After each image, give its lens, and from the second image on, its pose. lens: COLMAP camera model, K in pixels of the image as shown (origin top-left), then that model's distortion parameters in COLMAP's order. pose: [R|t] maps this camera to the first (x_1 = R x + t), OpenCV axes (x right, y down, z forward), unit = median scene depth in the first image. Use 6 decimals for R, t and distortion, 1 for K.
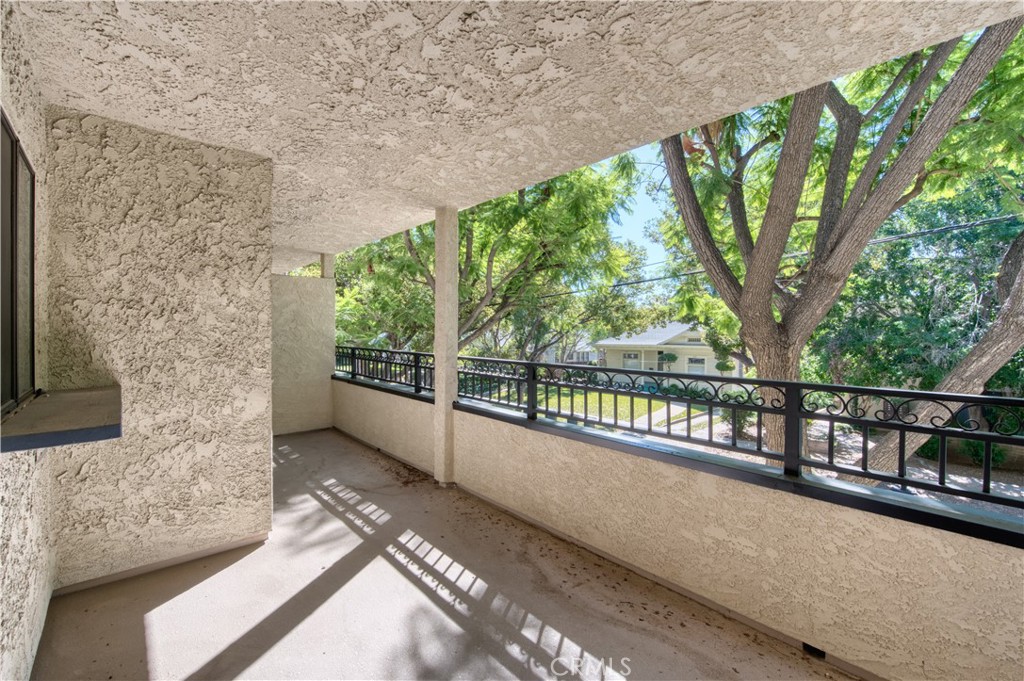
lens RADIAL K [[411.3, 0, 508.6], [0, 411.3, 334.2], [0, 0, 1]] dist [-0.004930, -0.000427]
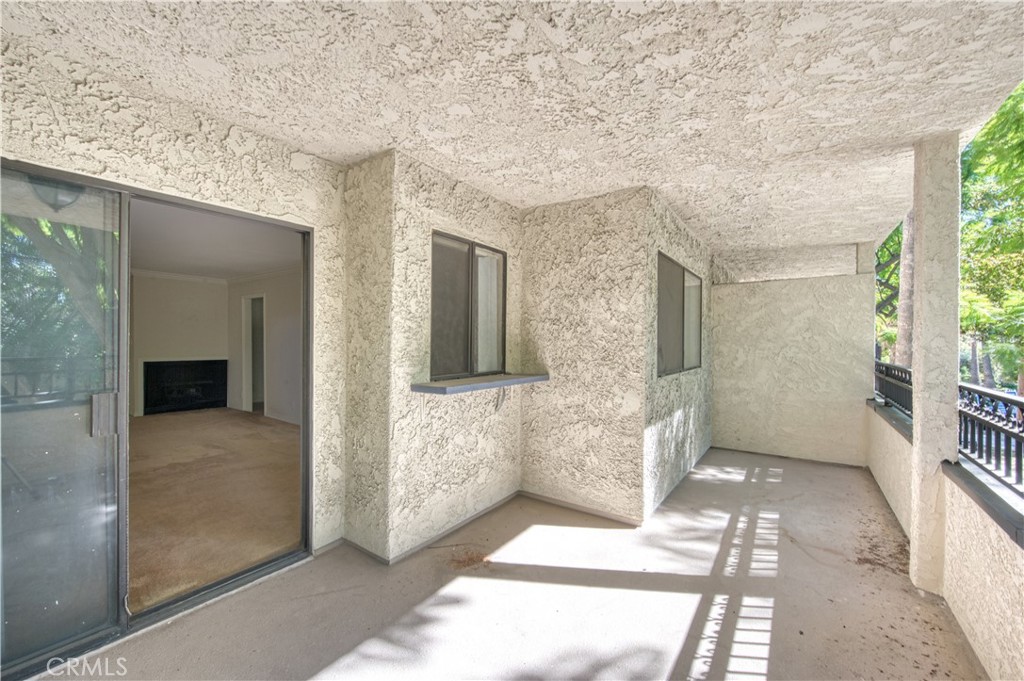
lens RADIAL K [[412.3, 0, 473.6], [0, 412.3, 337.7], [0, 0, 1]] dist [0.001726, 0.000791]
pose [[0.244550, -0.006420, -0.969615, 0.424968], [-0.011484, 0.999889, -0.009517, 0.002534], [0.969569, 0.013462, 0.244450, 0.301521]]
